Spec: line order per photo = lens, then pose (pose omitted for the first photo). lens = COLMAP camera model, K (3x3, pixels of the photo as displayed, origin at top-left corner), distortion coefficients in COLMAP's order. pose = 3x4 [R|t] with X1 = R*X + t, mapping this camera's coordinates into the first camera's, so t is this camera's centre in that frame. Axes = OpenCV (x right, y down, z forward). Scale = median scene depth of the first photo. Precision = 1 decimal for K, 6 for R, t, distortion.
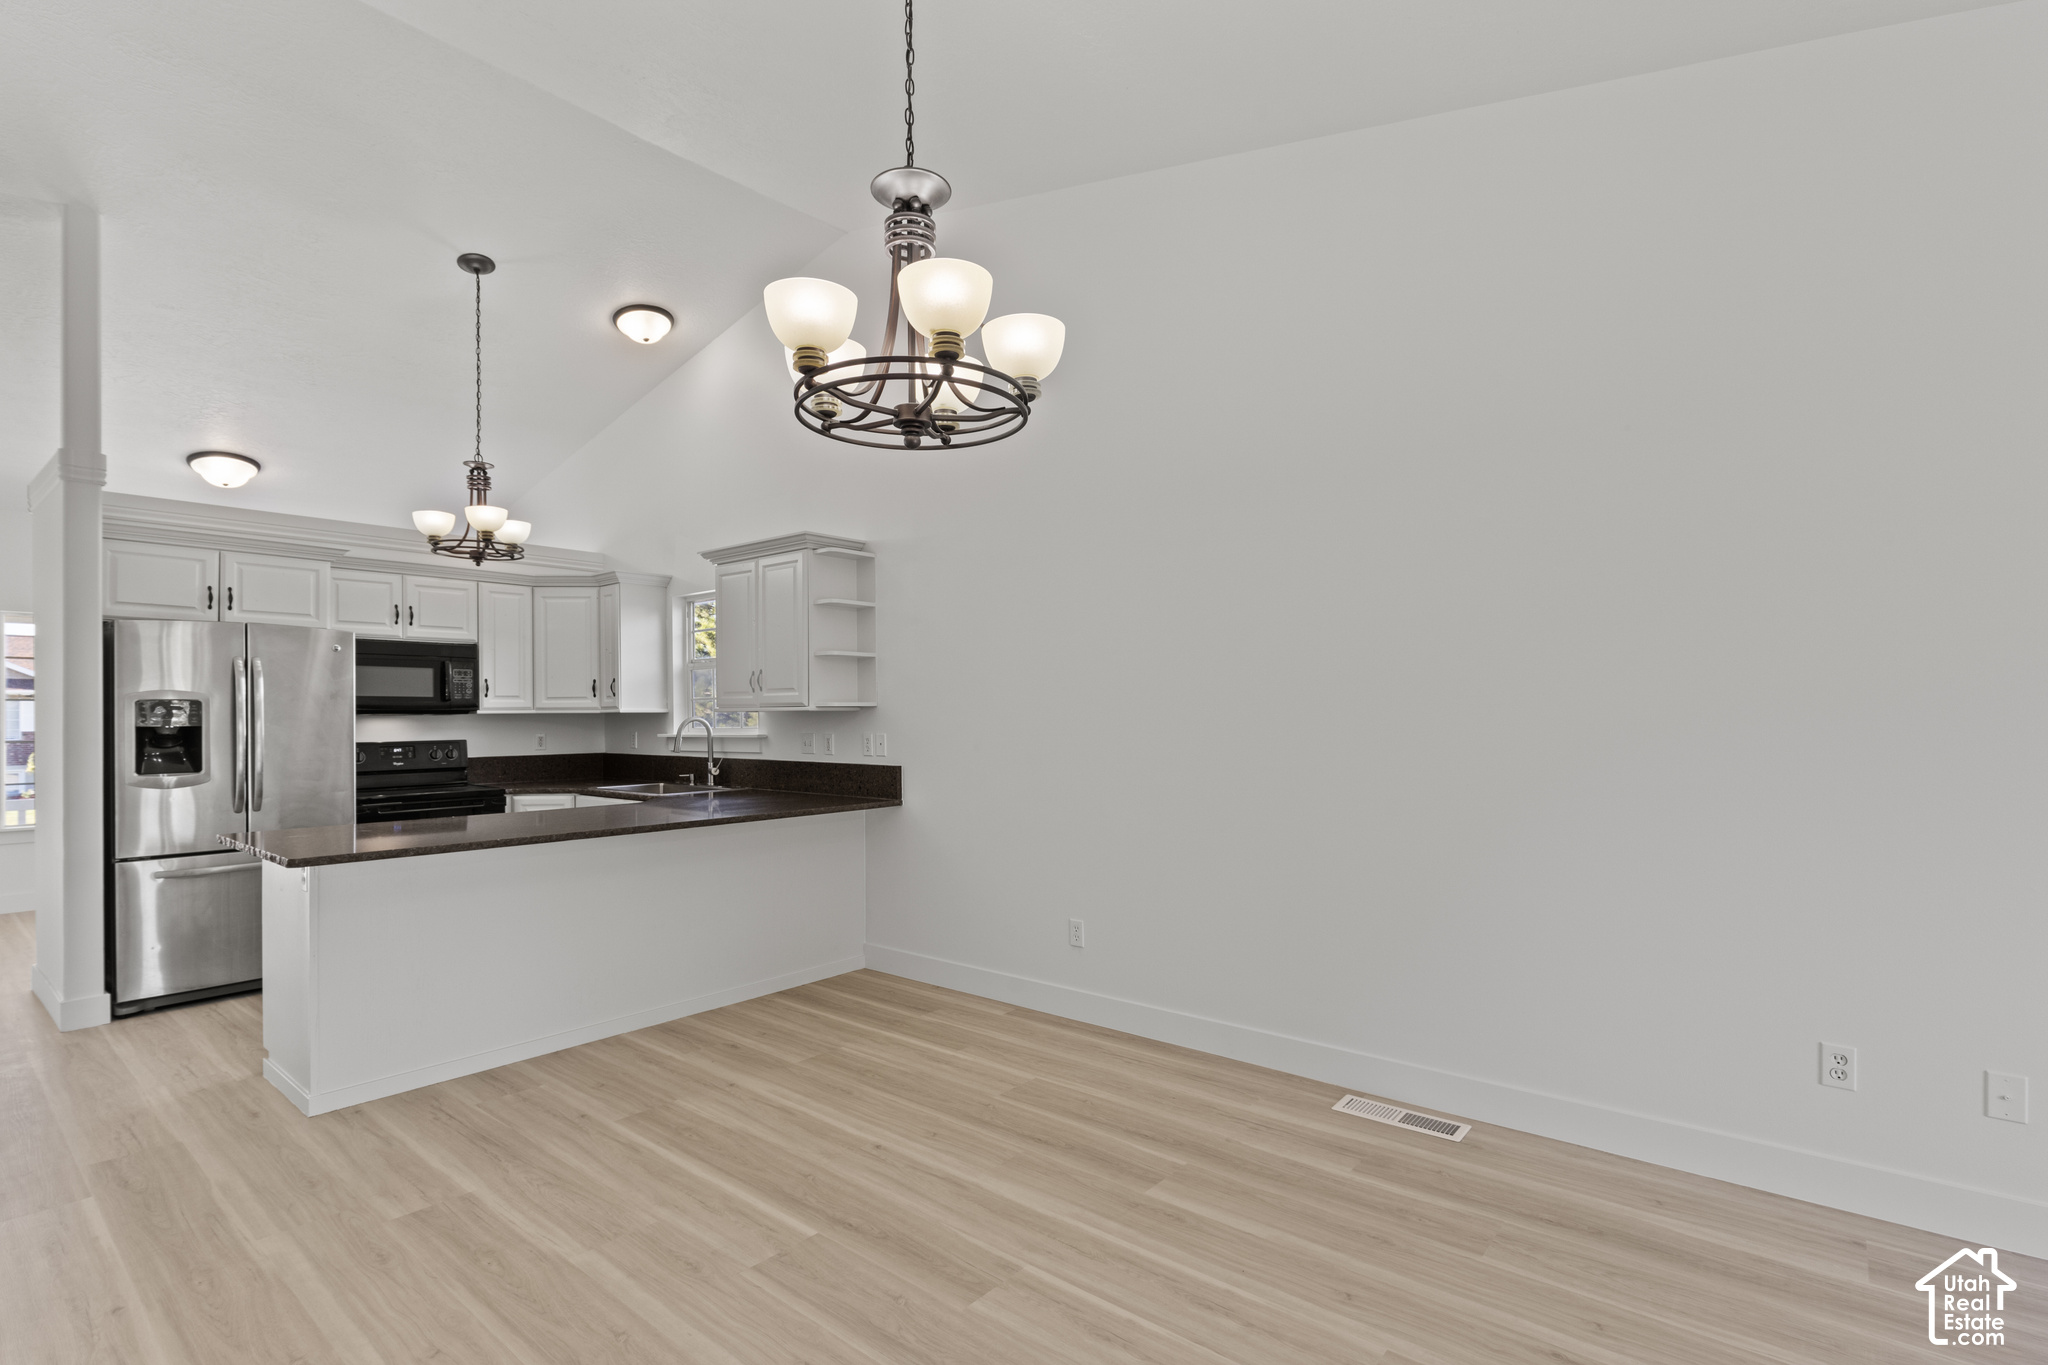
lens RADIAL K [[943.2, 0, 1025.1], [0, 943.2, 711.9], [0, 0, 1]] dist [0.005763, 0.000549]
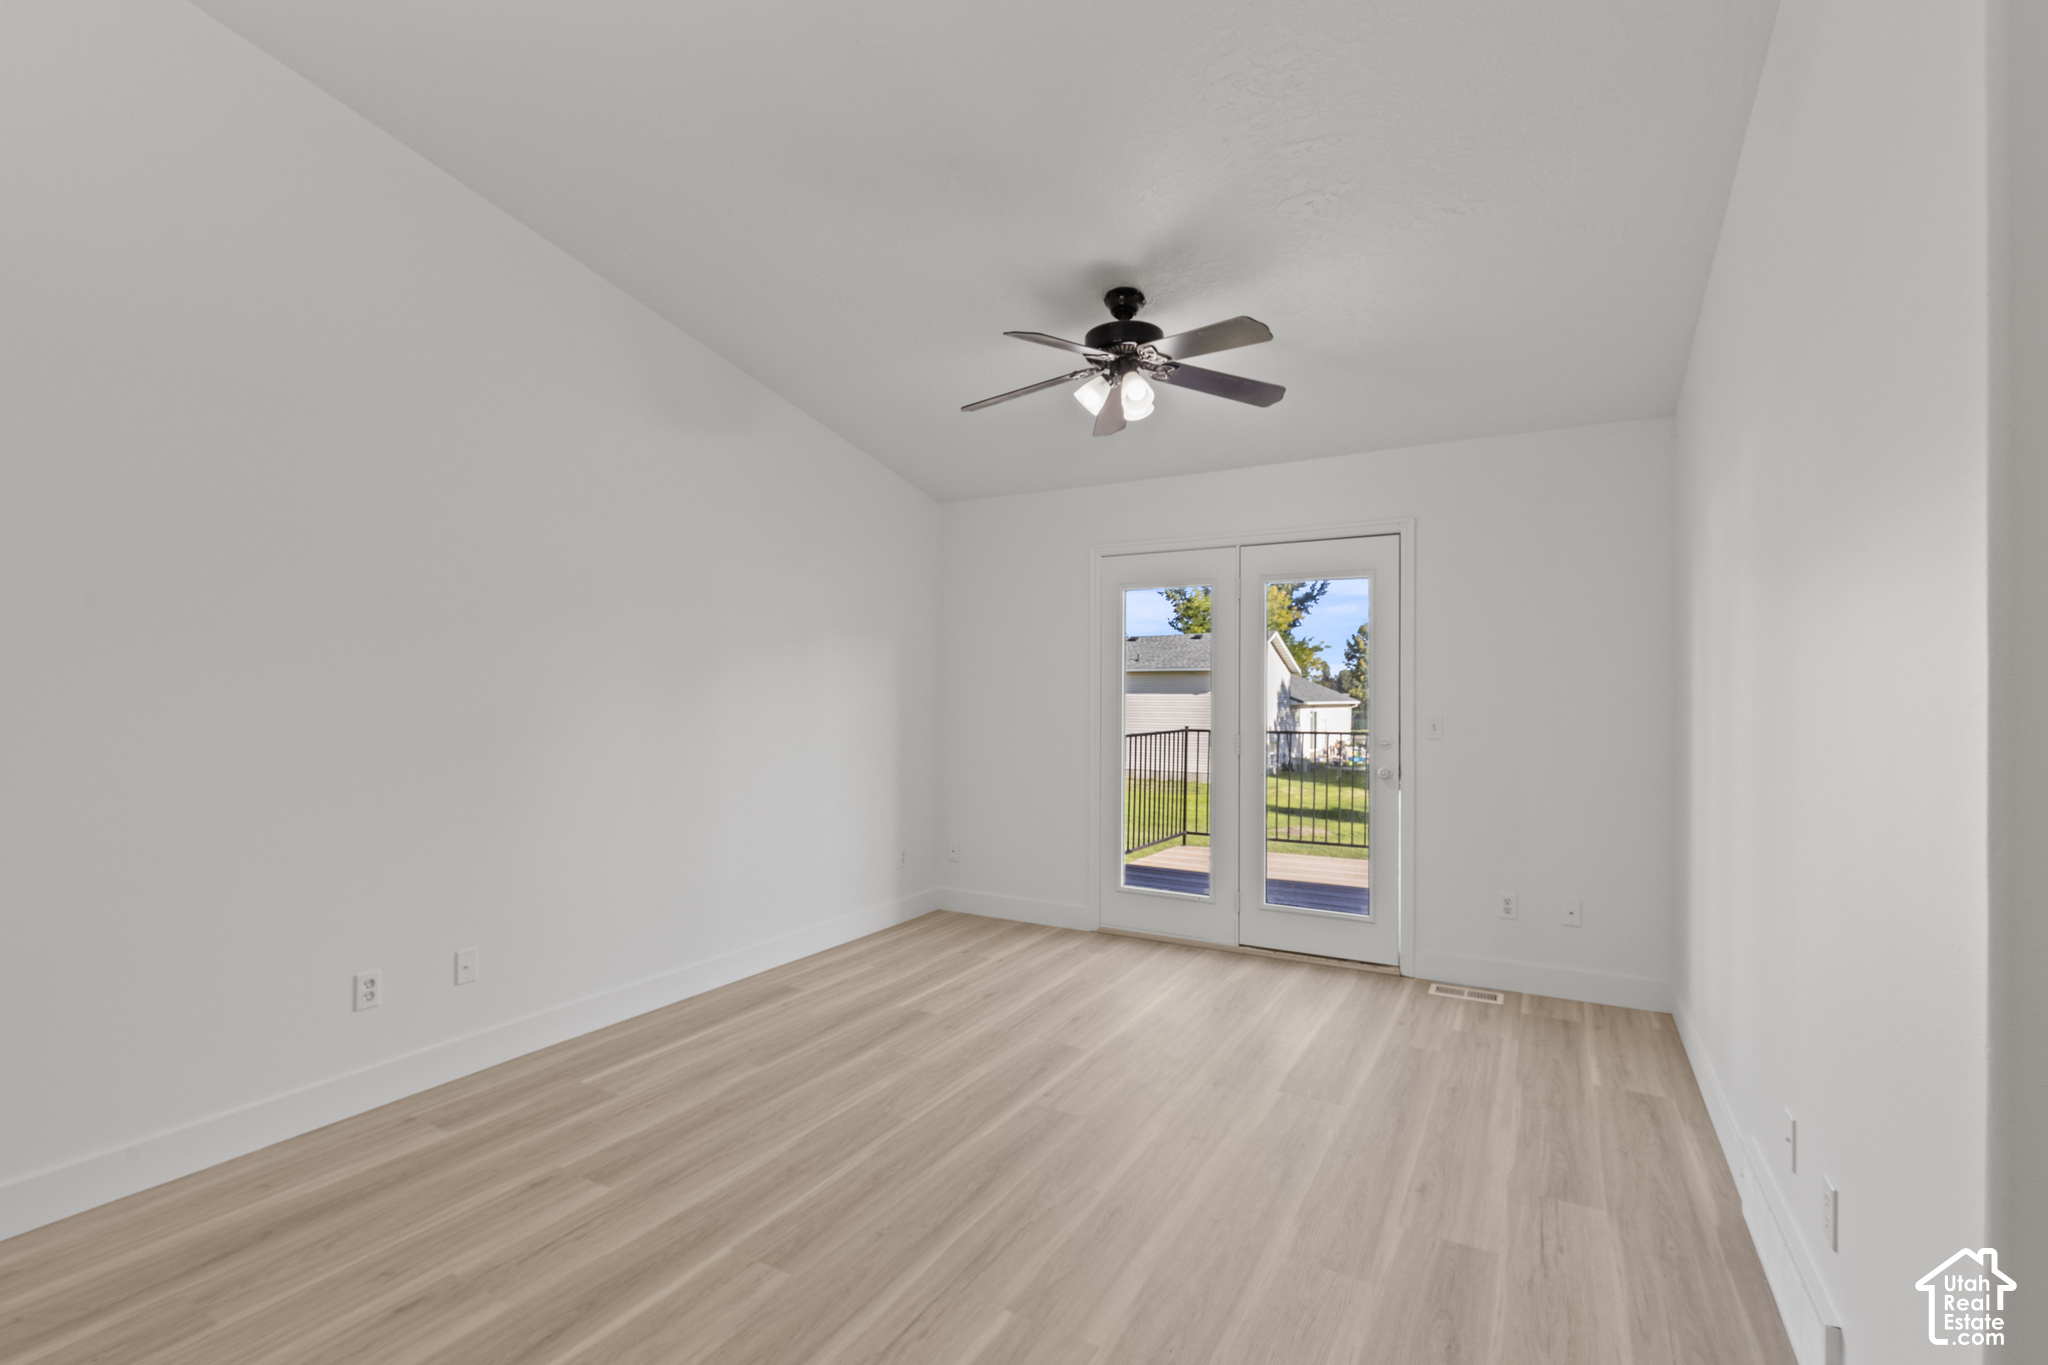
lens RADIAL K [[948.1, 0, 1024.0], [0, 948.1, 682.5], [0, 0, 1]] dist [0.041242, -0.000578]
pose [[-0.164692, 0.019588, 0.986151, -0.677871], [-0.013842, 0.999658, -0.022168, 0.006393], [-0.986248, -0.017302, -0.164364, 0.557220]]
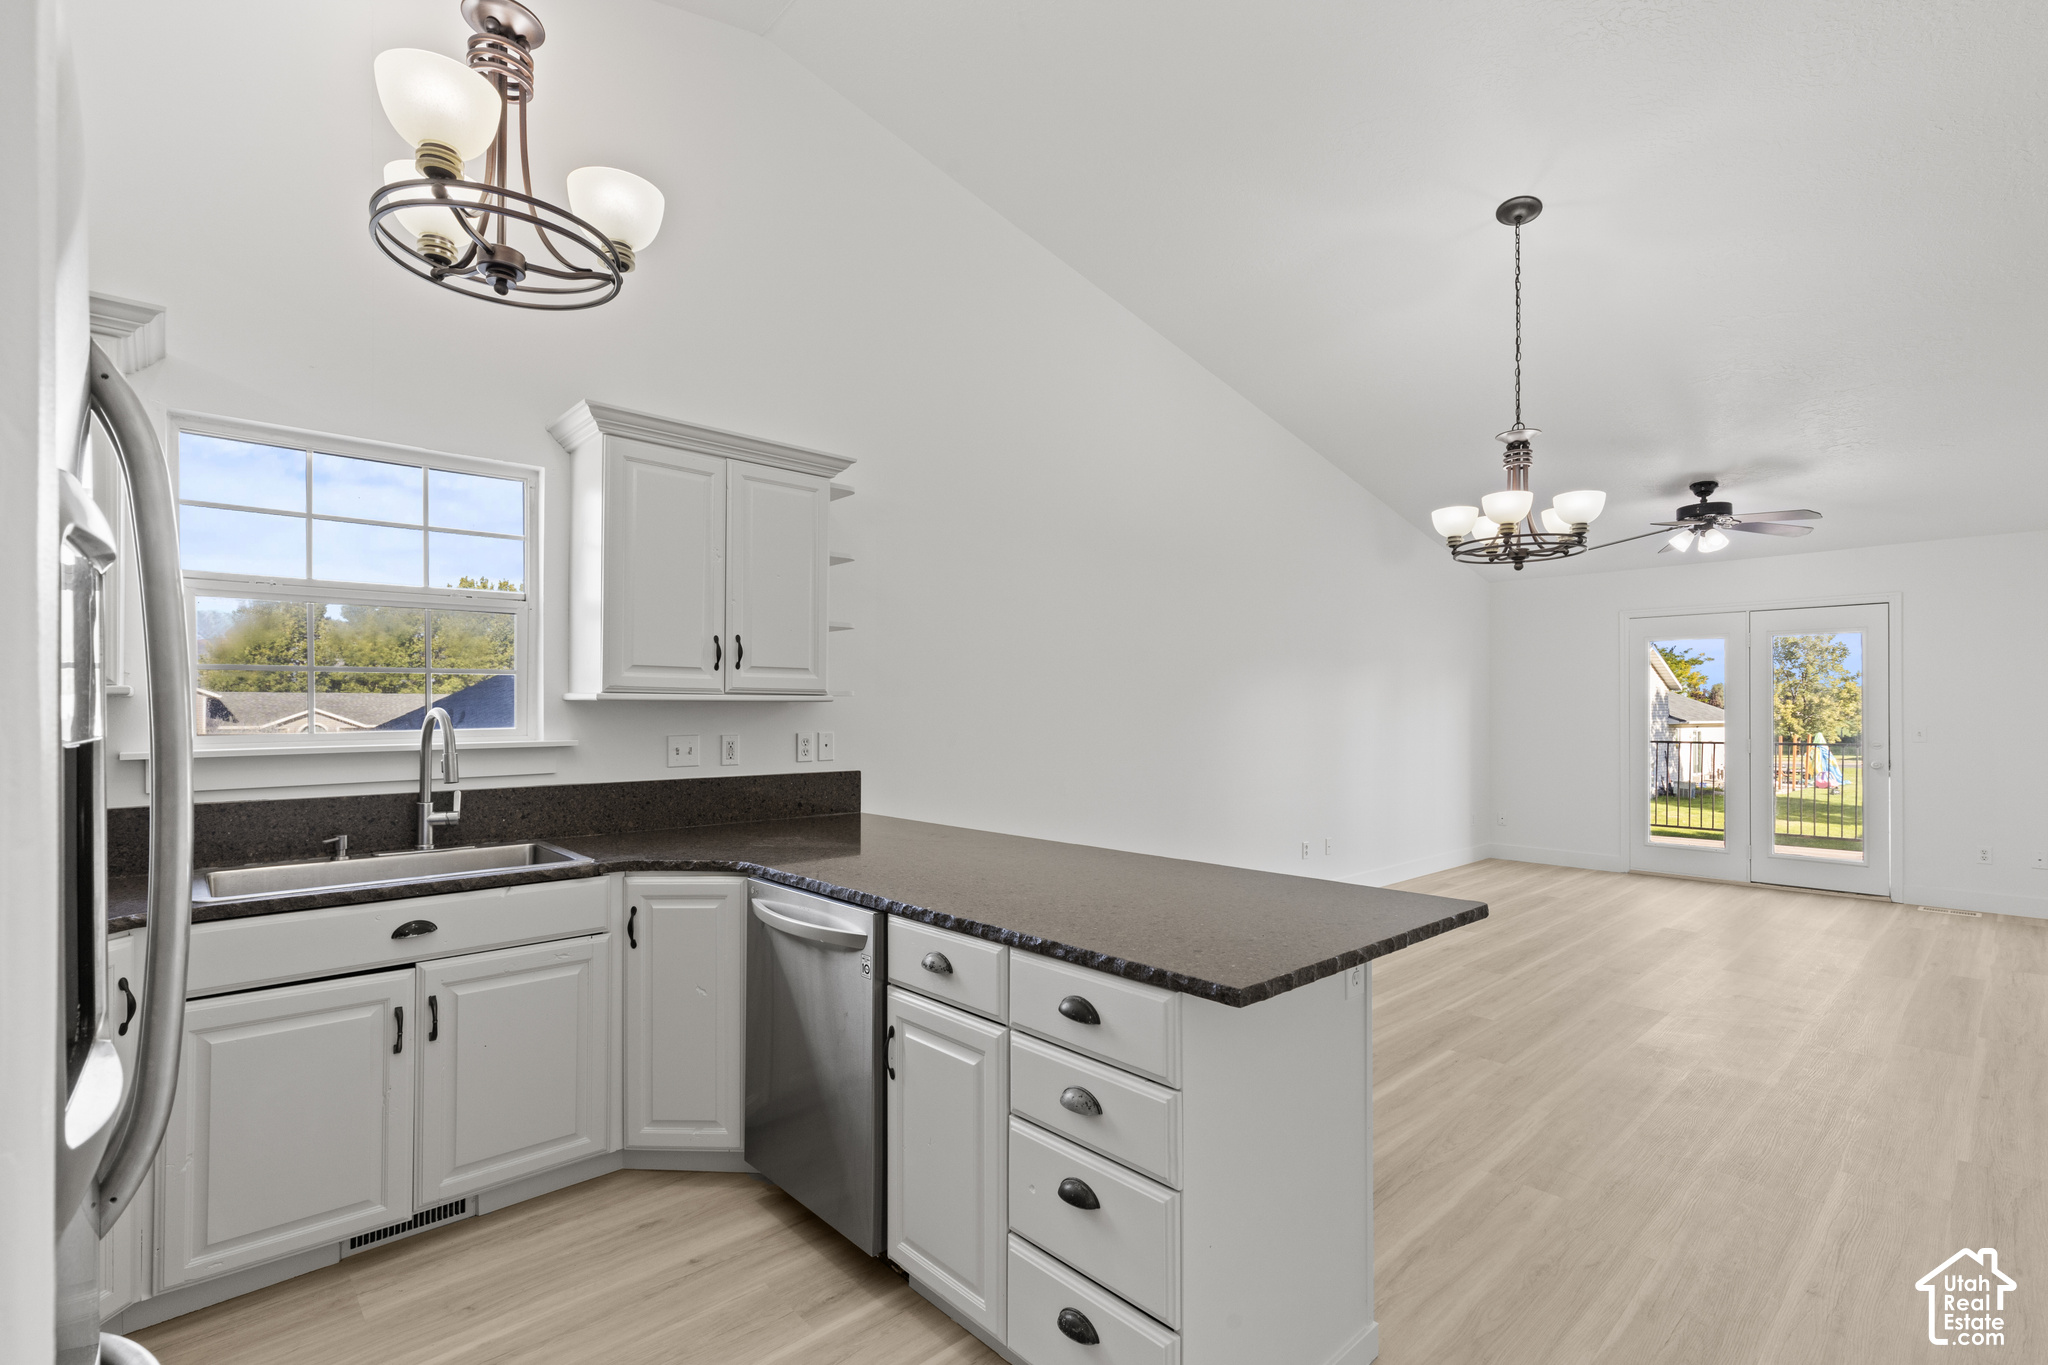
lens RADIAL K [[929.5, 0, 1022.7], [0, 929.5, 702.7], [0, 0, 1]] dist [0.020269, 0.000263]
pose [[0.126299, 0.015596, 0.991870, -0.726728], [-0.008394, 0.999857, -0.014652, 0.006625], [-0.991957, -0.006475, 0.126412, 0.598591]]
